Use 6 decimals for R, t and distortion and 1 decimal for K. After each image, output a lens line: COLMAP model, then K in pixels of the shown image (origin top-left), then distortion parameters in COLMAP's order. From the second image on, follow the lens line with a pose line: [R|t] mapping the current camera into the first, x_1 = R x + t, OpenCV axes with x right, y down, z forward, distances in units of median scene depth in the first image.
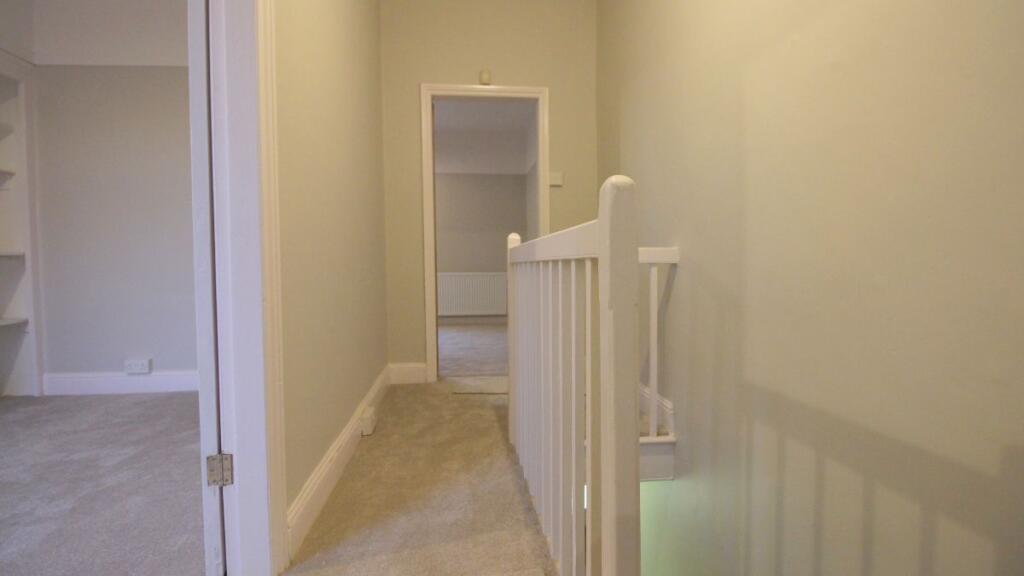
lens RADIAL K [[458.9, 0, 512.0], [0, 458.9, 288.0], [0, 0, 1]] dist [0.000630, -0.012944]
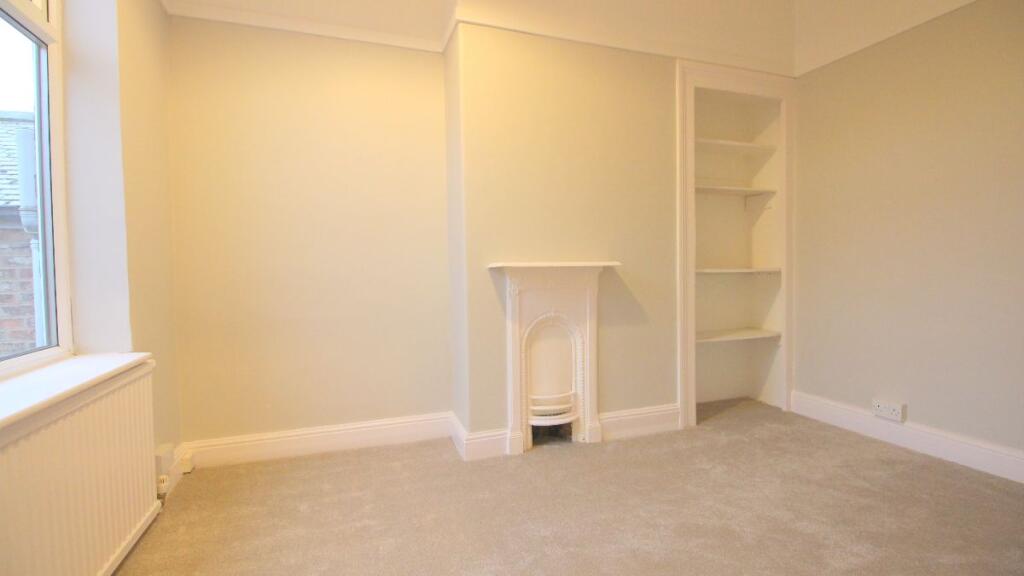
lens RADIAL K [[458.9, 0, 512.0], [0, 458.9, 288.0], [0, 0, 1]] dist [0.000630, -0.012944]
pose [[0.180666, 0.038441, -0.982793, -0.170195], [-0.021831, 0.999146, 0.035067, -0.056306], [0.983302, 0.015120, 0.181351, 0.213765]]
